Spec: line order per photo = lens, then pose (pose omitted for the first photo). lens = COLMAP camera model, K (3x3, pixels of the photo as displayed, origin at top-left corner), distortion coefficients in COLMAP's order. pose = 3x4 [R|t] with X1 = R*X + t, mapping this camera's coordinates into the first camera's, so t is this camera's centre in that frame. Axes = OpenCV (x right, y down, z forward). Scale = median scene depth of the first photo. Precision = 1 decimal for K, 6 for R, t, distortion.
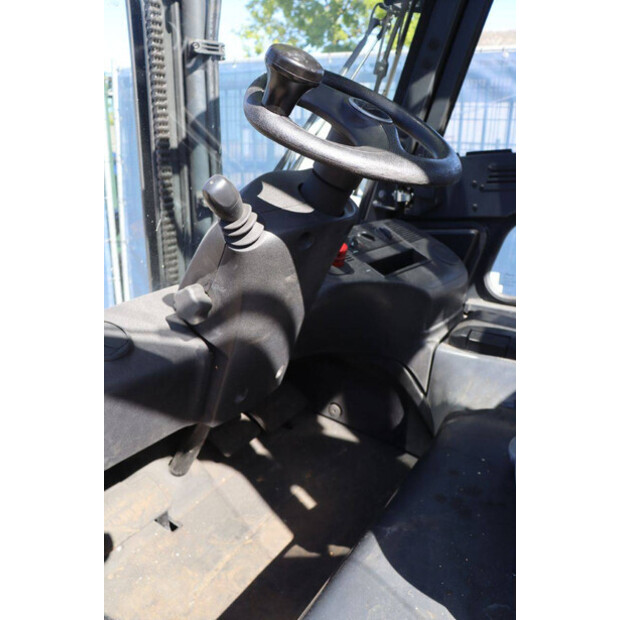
lens RADIAL K [[506.1, 0, 310.4], [0, 506.1, 314.0], [0, 0, 1]] dist [-0.123830, 0.056565]
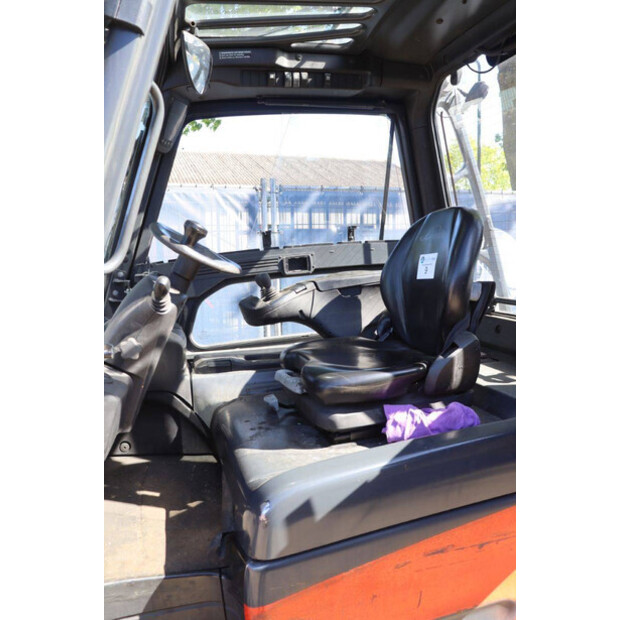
lens RADIAL K [[506.1, 0, 310.6], [0, 506.1, 310.6], [0, 0, 1]] dist [-0.123830, 0.056565]
pose [[0.655244, -0.123859, 0.745194, -0.667970], [0.279106, 0.956360, -0.086459, 0.108756], [-0.701965, 0.264640, 0.661219, -0.392546]]
